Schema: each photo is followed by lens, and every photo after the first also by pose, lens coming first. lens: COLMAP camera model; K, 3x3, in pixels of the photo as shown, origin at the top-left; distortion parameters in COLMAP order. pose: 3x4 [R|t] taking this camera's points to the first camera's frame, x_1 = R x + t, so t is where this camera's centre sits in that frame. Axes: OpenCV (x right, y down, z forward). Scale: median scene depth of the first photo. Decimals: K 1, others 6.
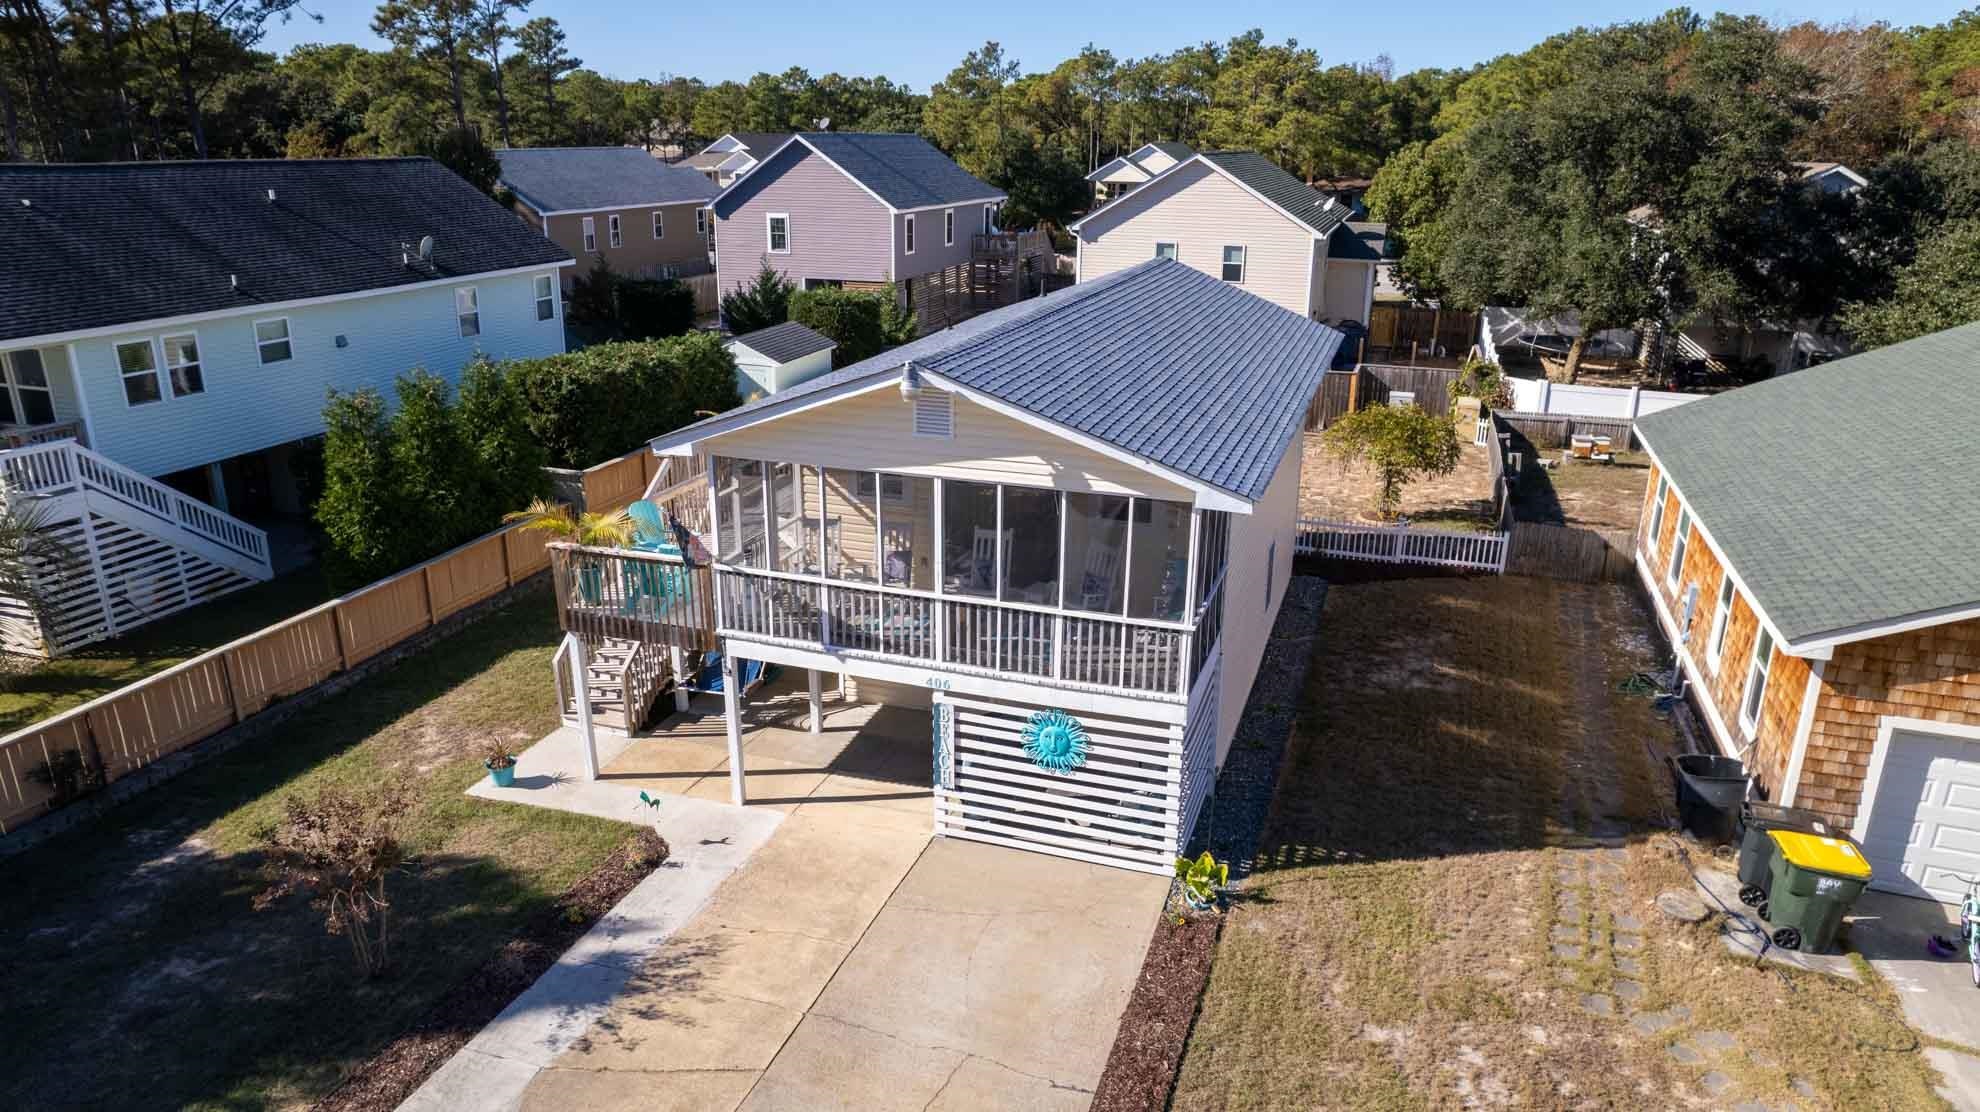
lens RADIAL K [[1272.6, 0, 986.6], [0, 1272.6, 557.3], [0, 0, 1]] dist [-0.075097, 0.064963]
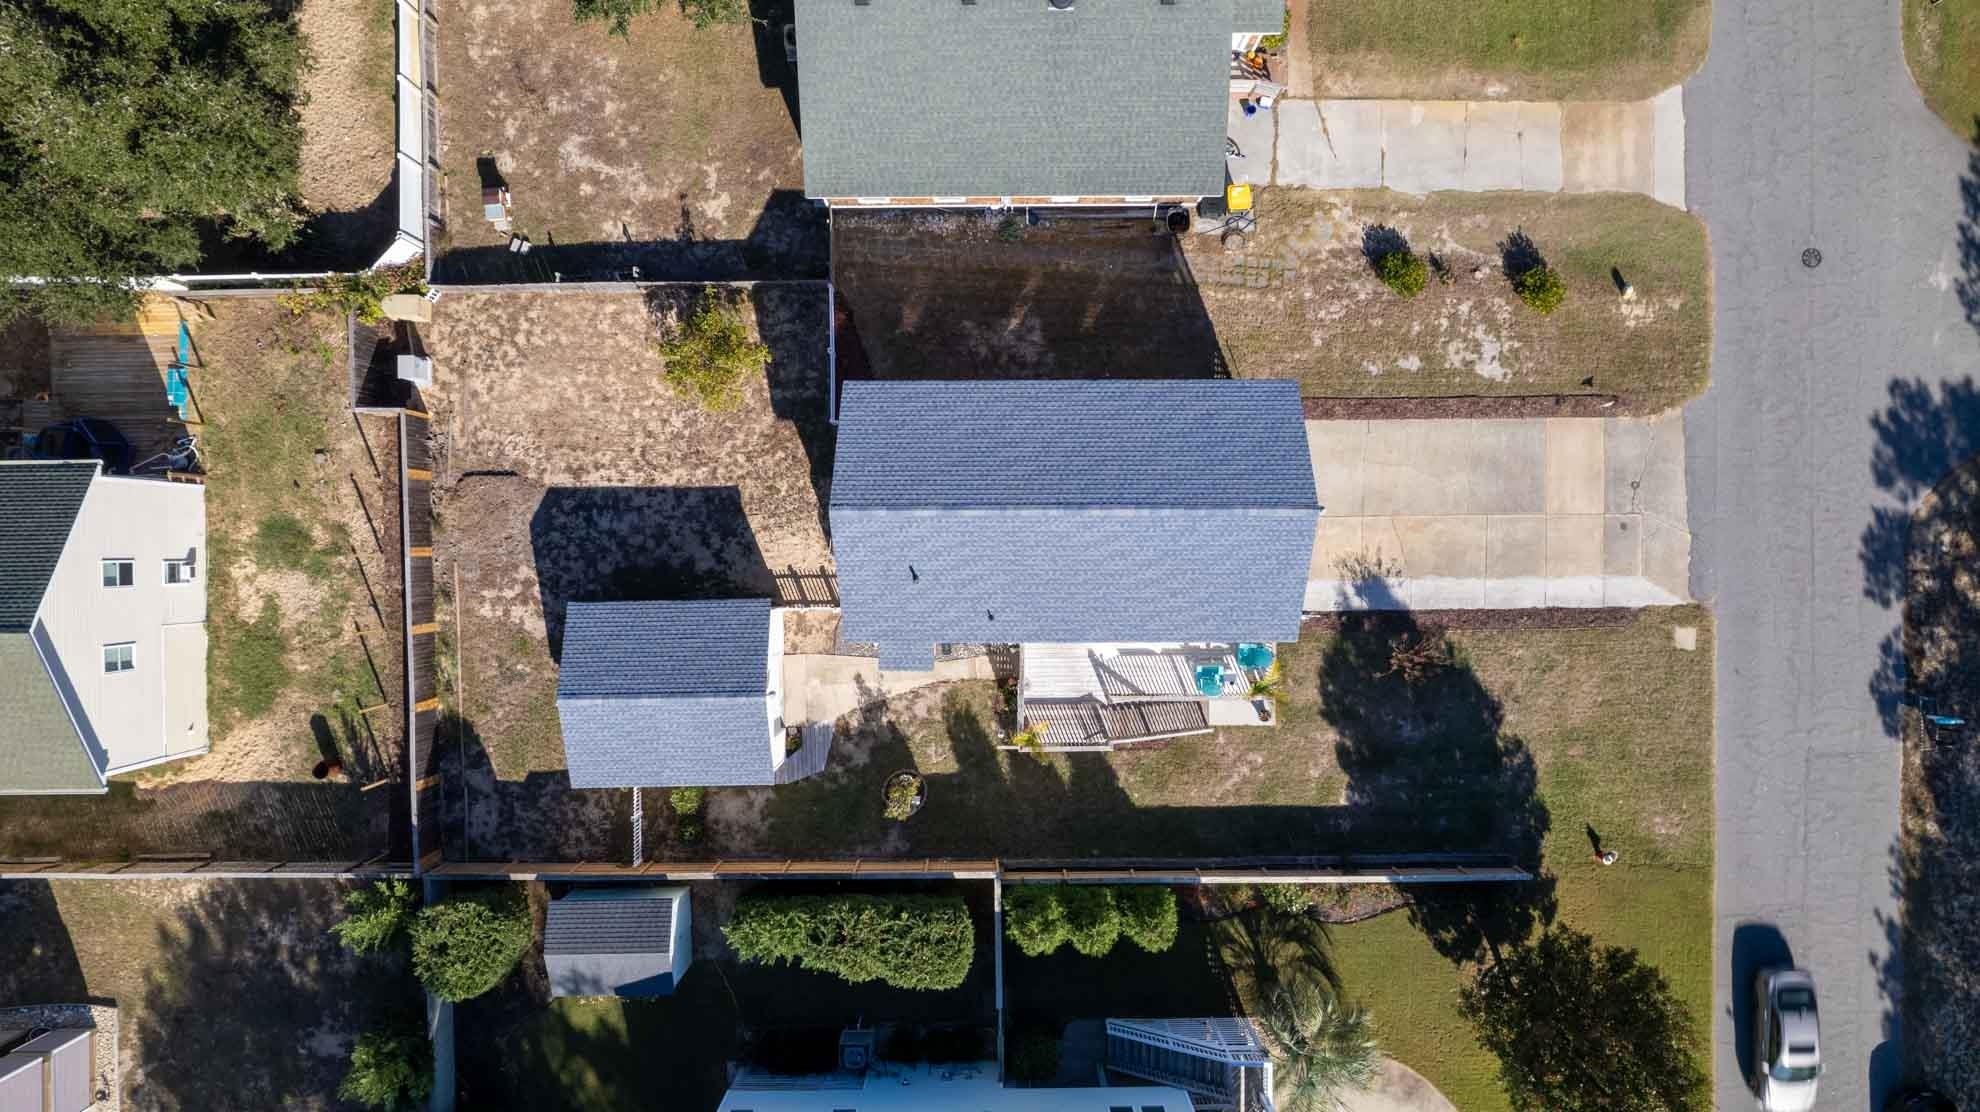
lens RADIAL K [[1272.6, 0, 986.6], [0, 1272.6, 557.3], [0, 0, 1]] dist [-0.075097, 0.064963]
pose [[-0.331280, -0.943376, -0.017157, 0.081905], [0.291857, -0.119748, 0.948936, -1.914472], [-0.897259, 0.309357, 0.315001, 0.579783]]
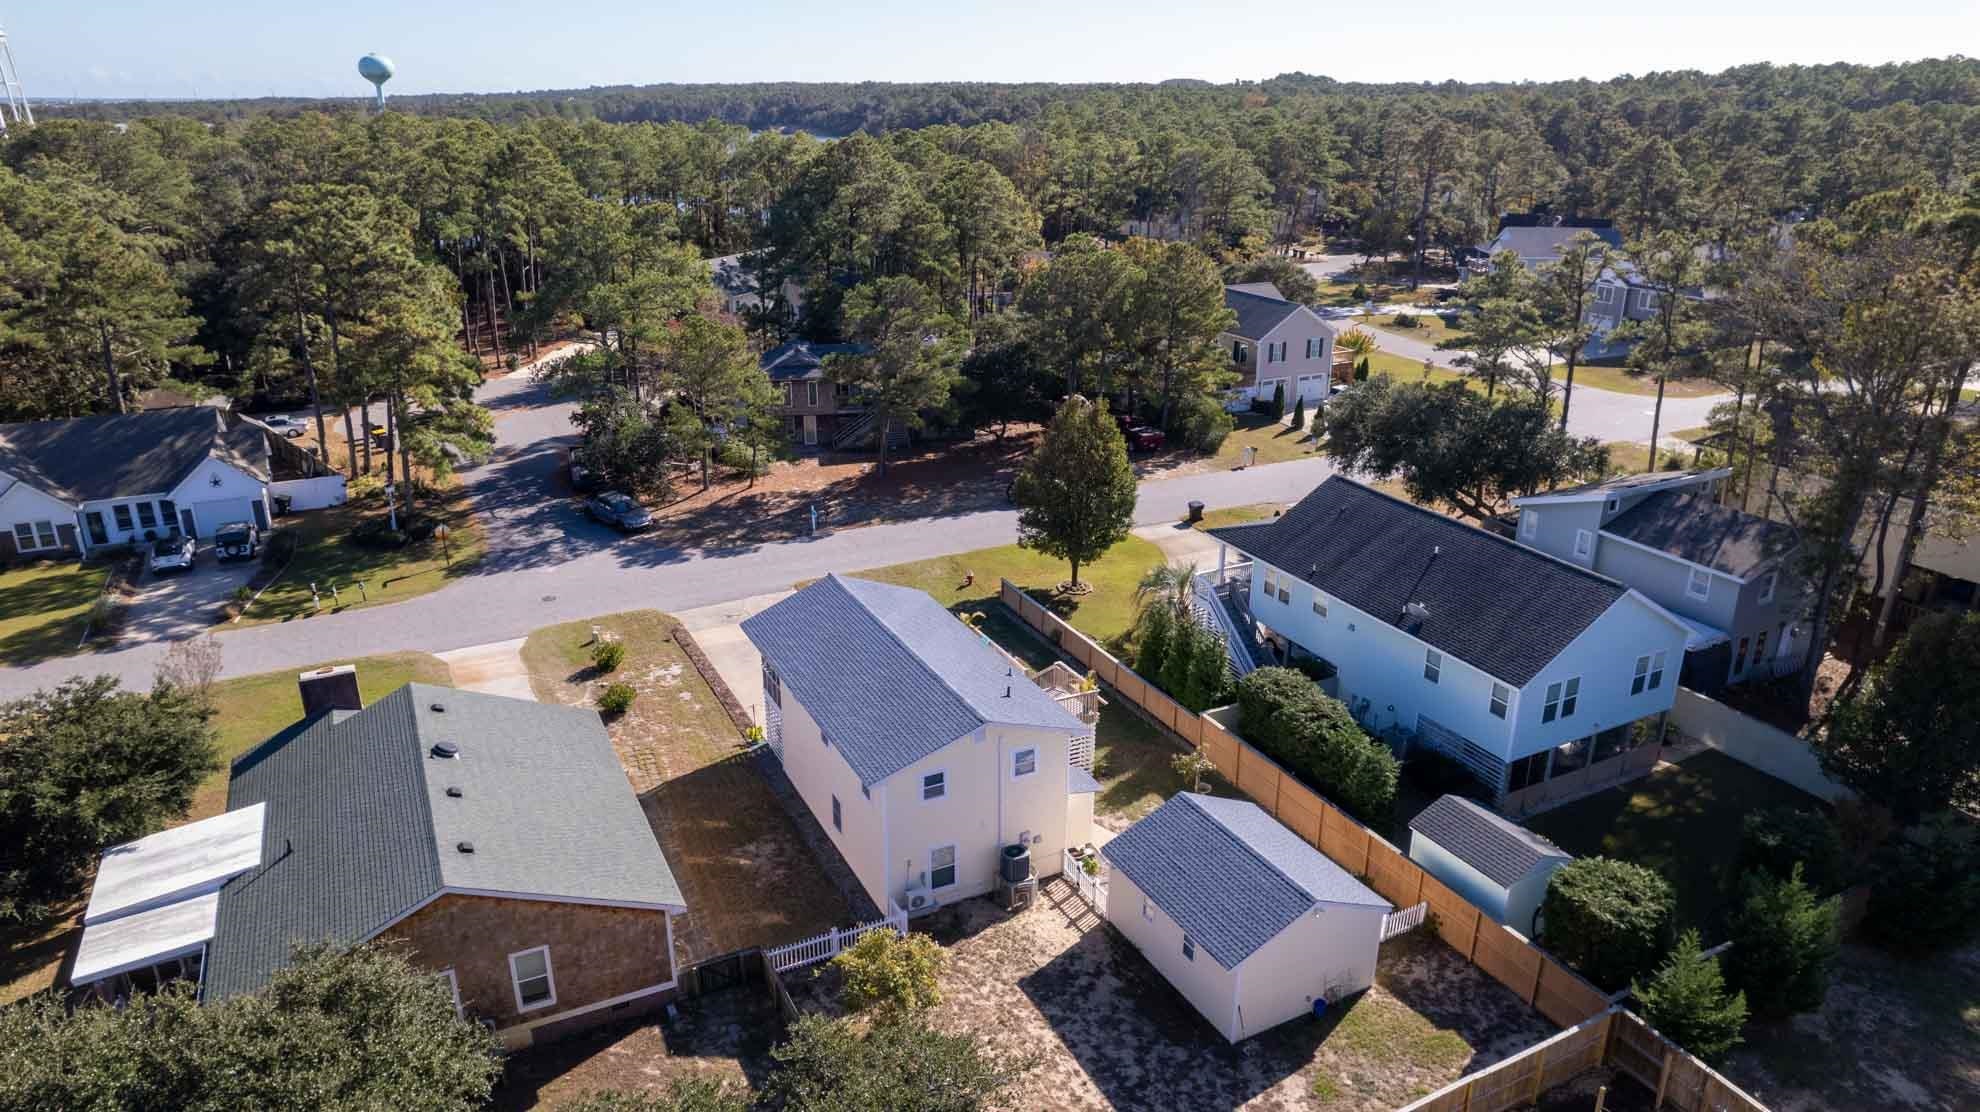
lens RADIAL K [[1271.1, 0, 983.0], [0, 1271.1, 559.3], [0, 0, 1]] dist [-0.077629, 0.074691]
pose [[-0.702655, 0.243545, -0.668553, 1.373058], [-0.229230, 0.812019, 0.536730, -1.500229], [0.673595, 0.530388, -0.514741, 2.128684]]
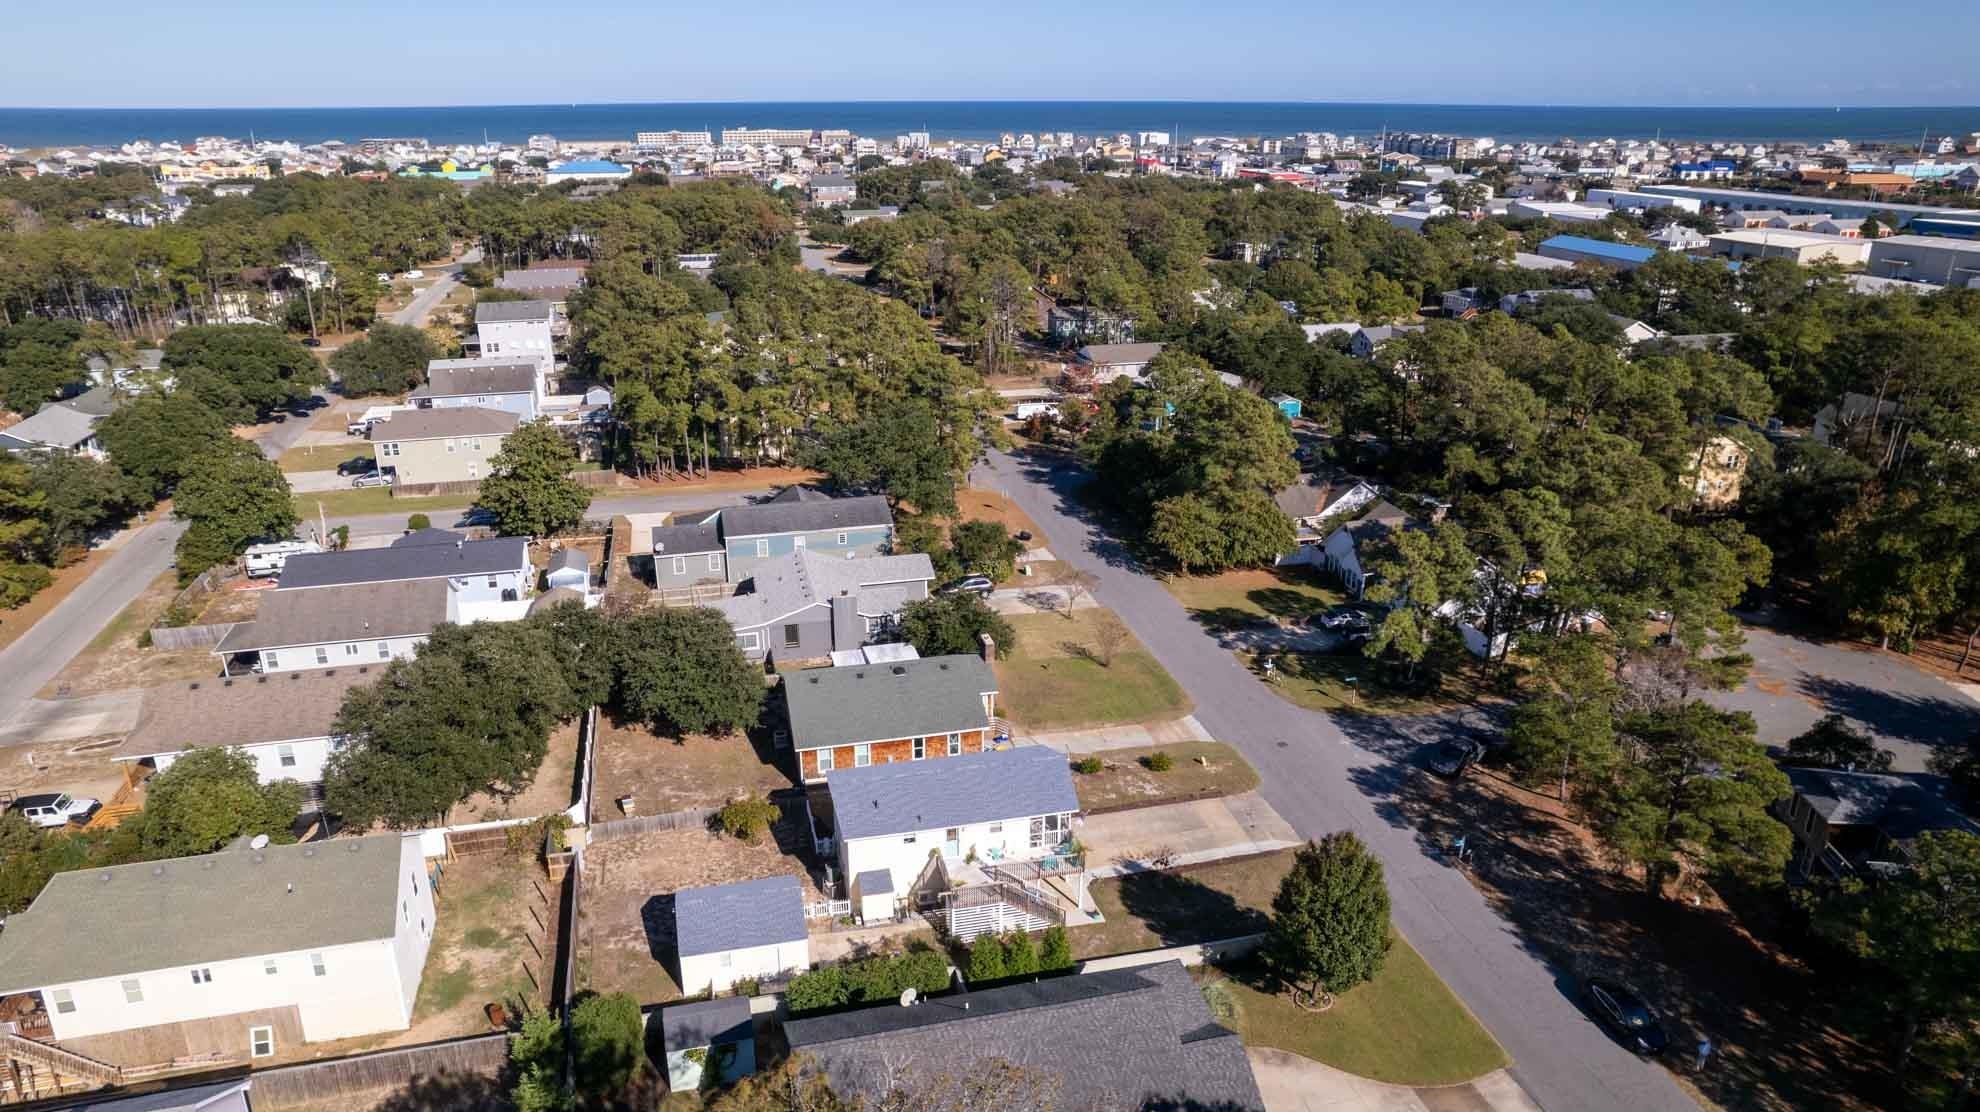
lens RADIAL K [[1272.6, 0, 986.6], [0, 1272.6, 557.3], [0, 0, 1]] dist [-0.075097, 0.064963]
pose [[-0.541561, -0.295918, 0.786857, -2.593560], [0.261601, 0.830203, 0.492268, -2.412437], [-0.798922, 0.472436, -0.372193, 1.957819]]
